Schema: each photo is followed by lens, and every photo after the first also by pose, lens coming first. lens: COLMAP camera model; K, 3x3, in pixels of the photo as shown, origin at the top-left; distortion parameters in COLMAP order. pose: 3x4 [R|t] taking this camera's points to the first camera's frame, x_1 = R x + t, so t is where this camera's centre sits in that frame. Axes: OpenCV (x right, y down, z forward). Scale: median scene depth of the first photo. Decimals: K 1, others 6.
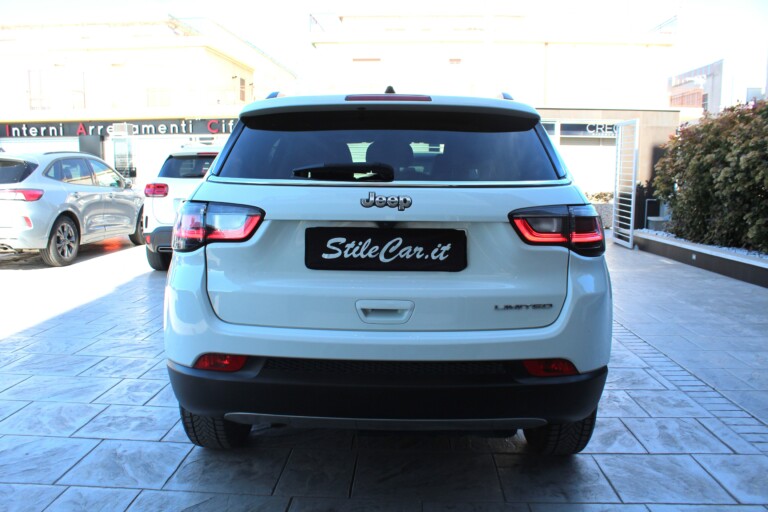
lens RADIAL K [[645.9, 0, 385.4], [0, 645.9, 267.3], [0, 0, 1]] dist [-0.149832, 0.122769]
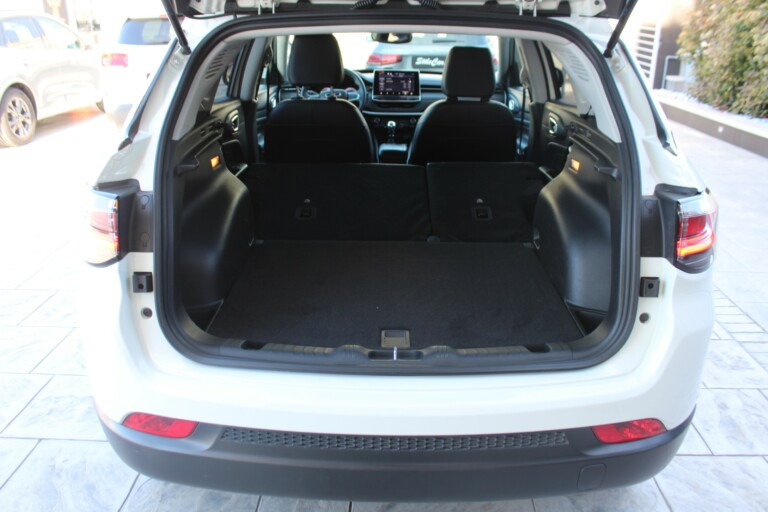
lens RADIAL K [[645.9, 0, 392.3], [0, 645.9, 271.2], [0, 0, 1]] dist [-0.149832, 0.122769]
pose [[0.999768, -0.010381, 0.018891, -0.007504], [0.005434, 0.969471, 0.245146, -0.103532], [-0.020859, -0.244987, 0.969302, 0.214067]]
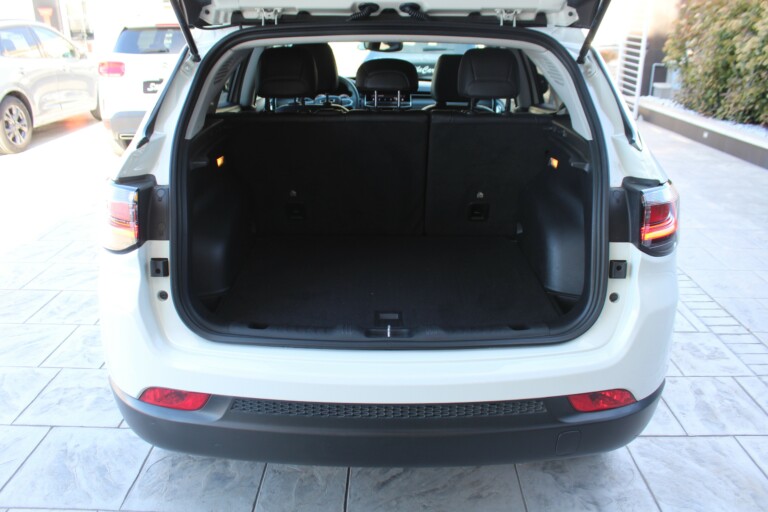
lens RADIAL K [[645.9, 0, 392.0], [0, 645.9, 273.5], [0, 0, 1]] dist [-0.149832, 0.122769]
pose [[0.999432, -0.015241, 0.030069, -0.009150], [0.007694, 0.971547, 0.236720, -0.099048], [-0.032822, -0.236355, 0.971112, 0.170679]]
